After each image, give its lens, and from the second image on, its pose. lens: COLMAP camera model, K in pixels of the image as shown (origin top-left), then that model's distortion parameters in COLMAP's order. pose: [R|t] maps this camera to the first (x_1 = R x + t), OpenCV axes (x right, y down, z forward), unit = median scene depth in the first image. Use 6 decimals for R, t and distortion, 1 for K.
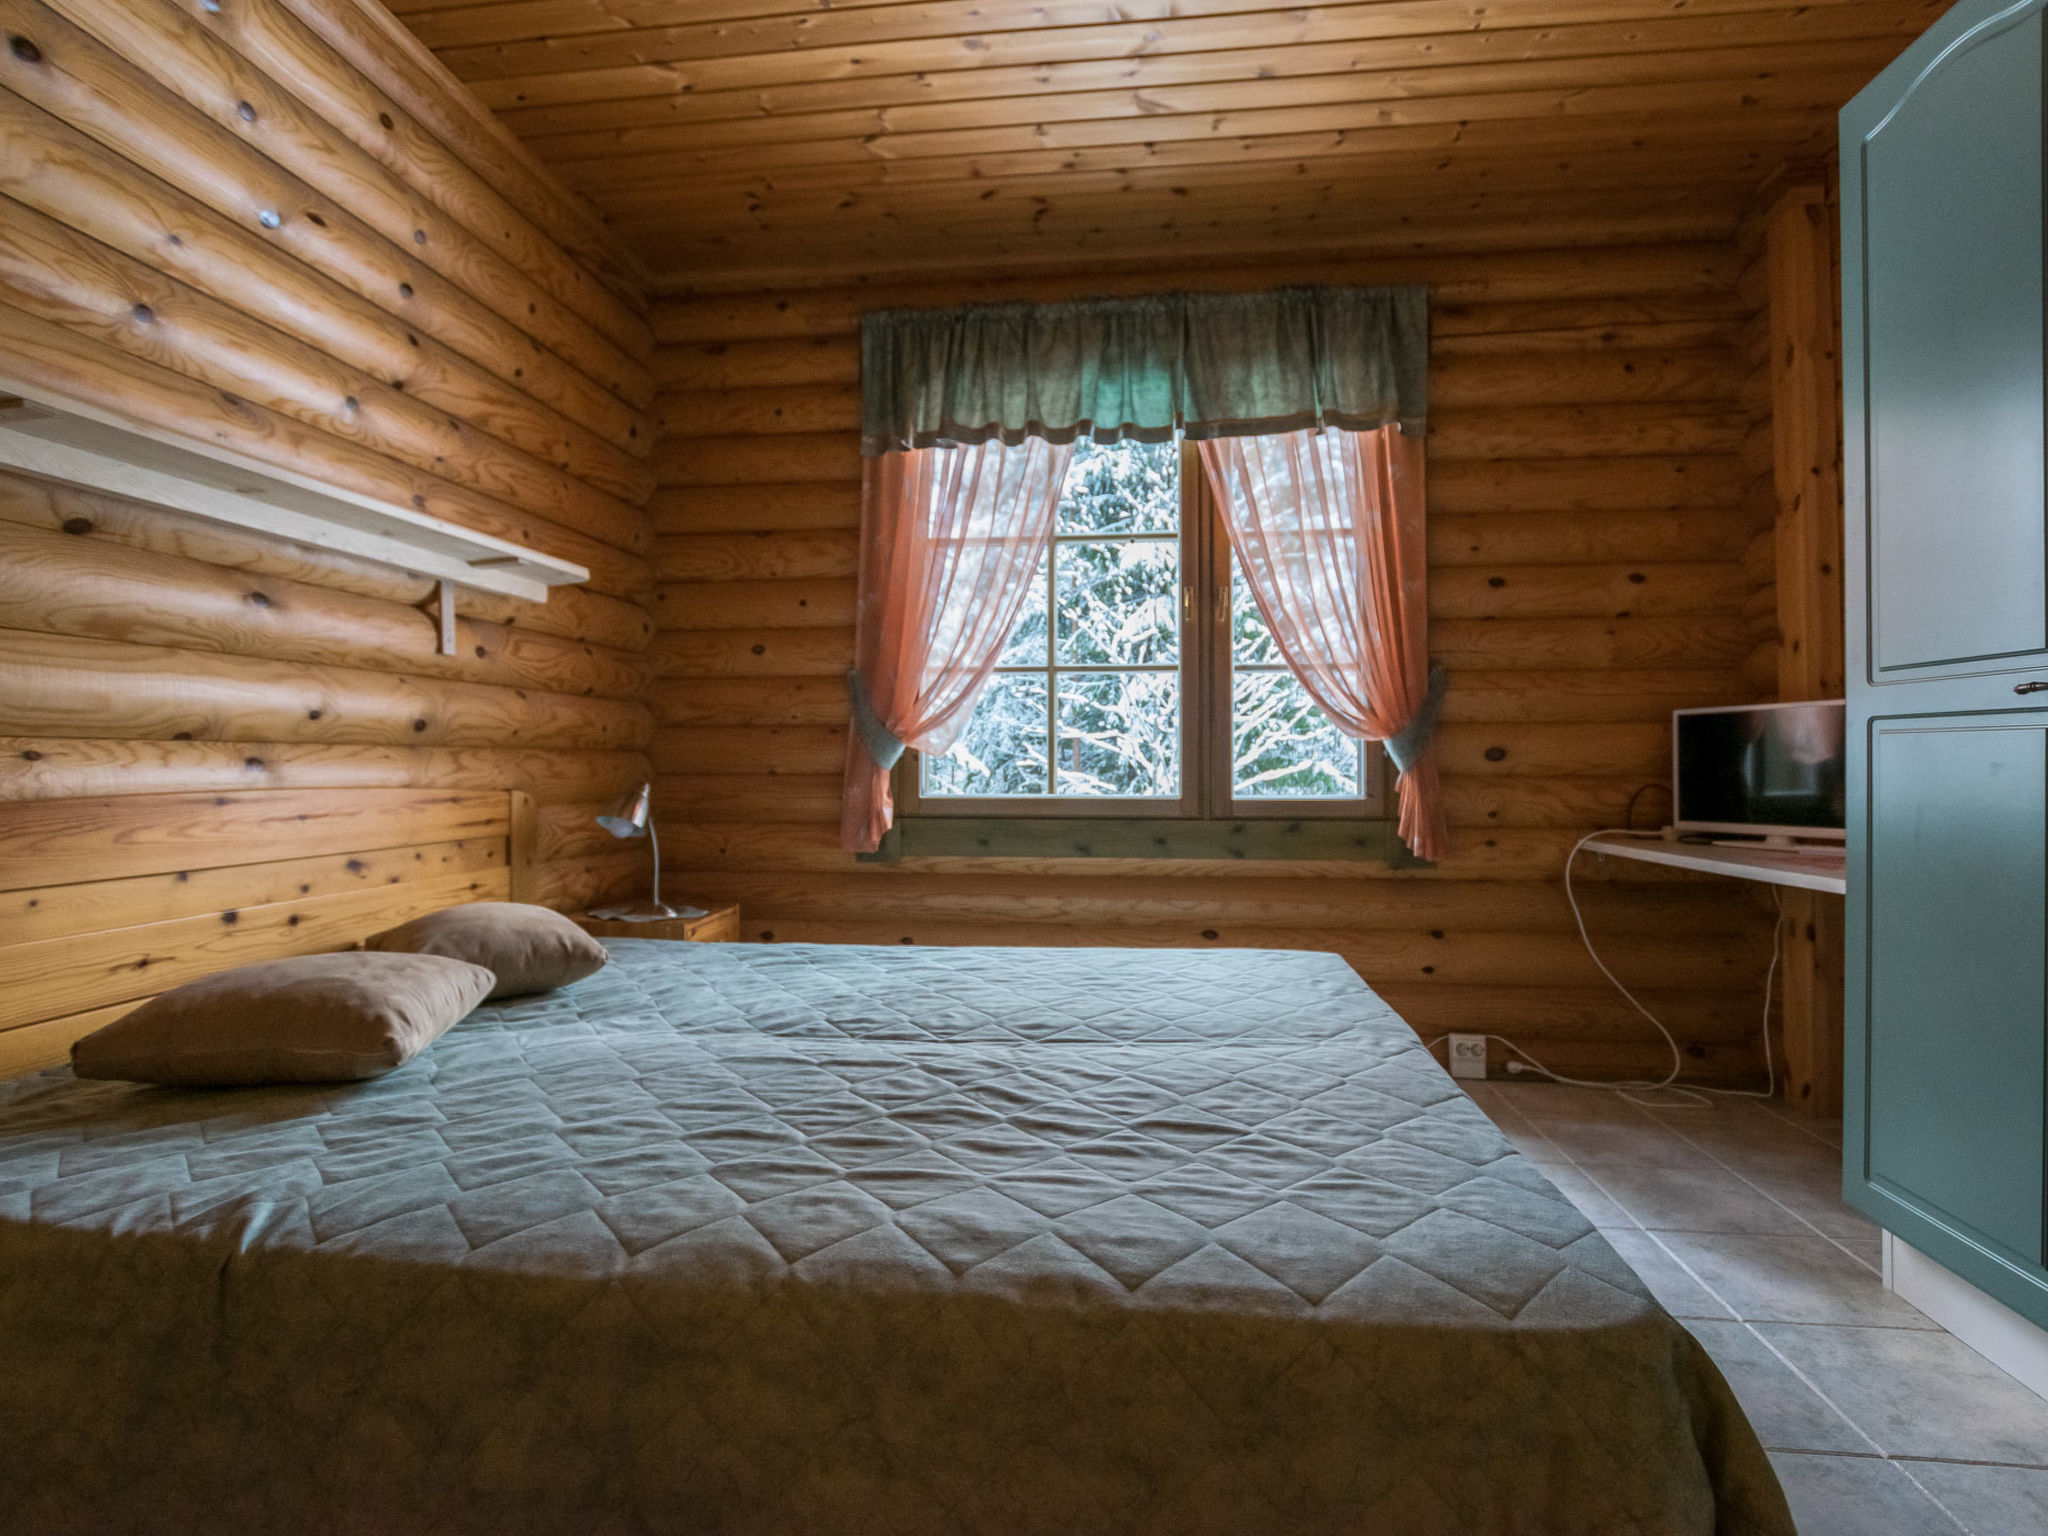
lens RADIAL K [[1039.9, 0, 1024.0], [0, 1039.9, 768.0], [0, 0, 1]] dist [0.001104, -0.000110]
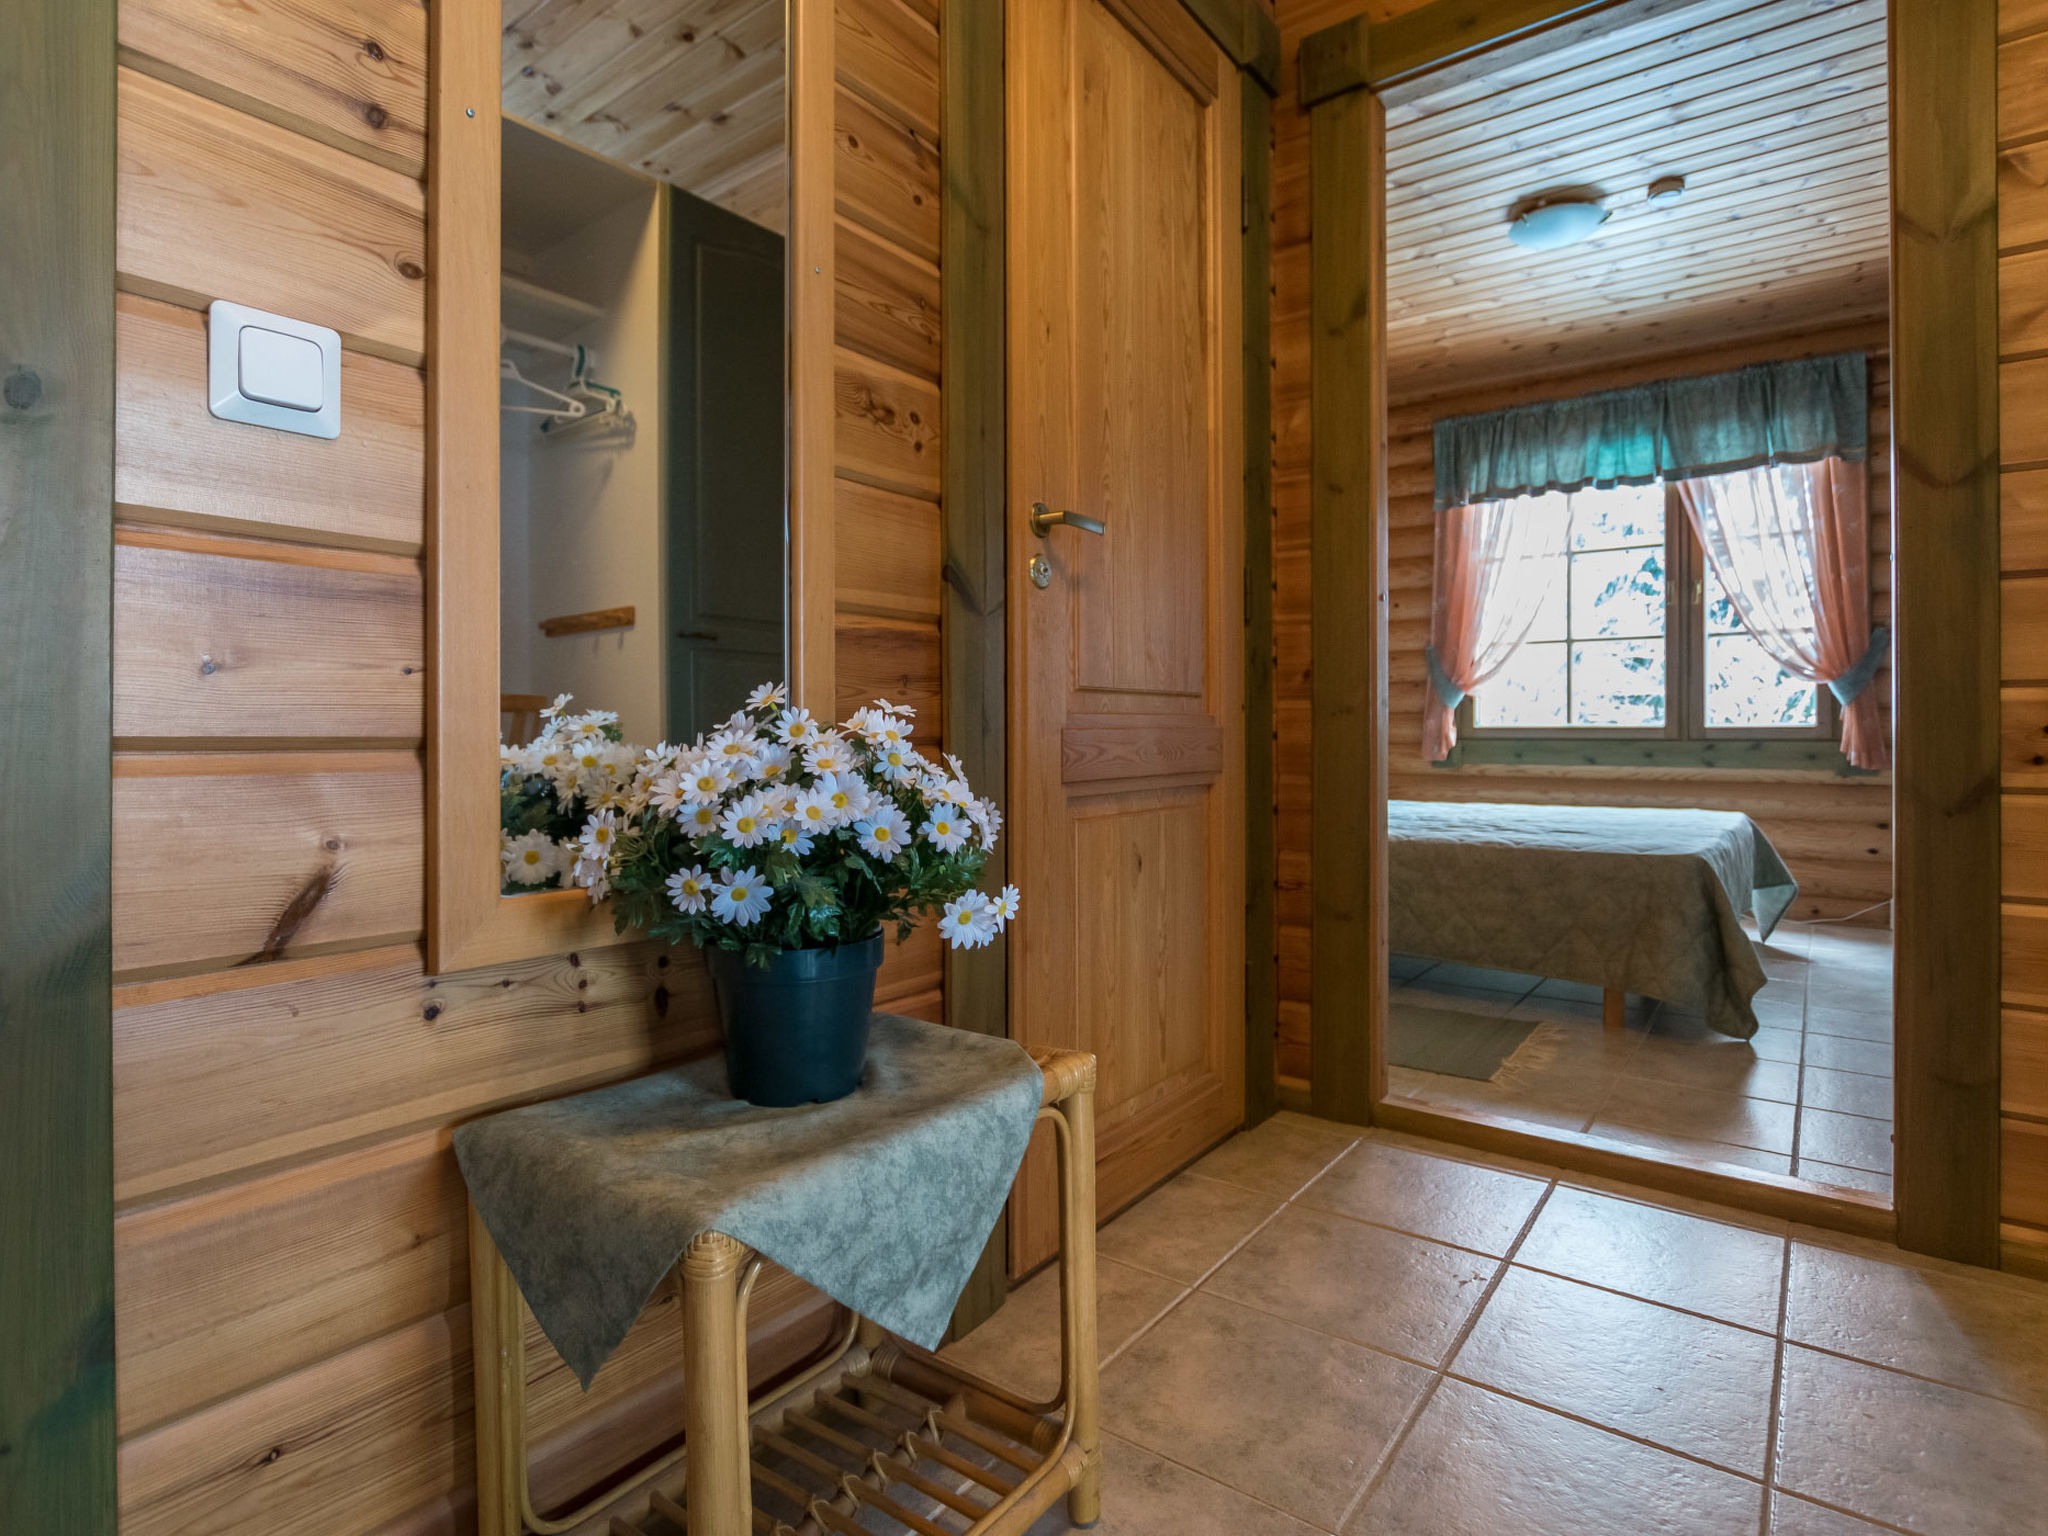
lens RADIAL K [[1065.1, 0, 1020.2], [0, 1065.1, 724.7], [0, 0, 1]] dist [-0.020879, 0.000539]
pose [[0.861666, -0.003497, -0.507464, 0.123734], [0.002068, 0.999992, -0.003378, 0.030451], [0.507472, 0.001861, 0.861666, -0.738232]]
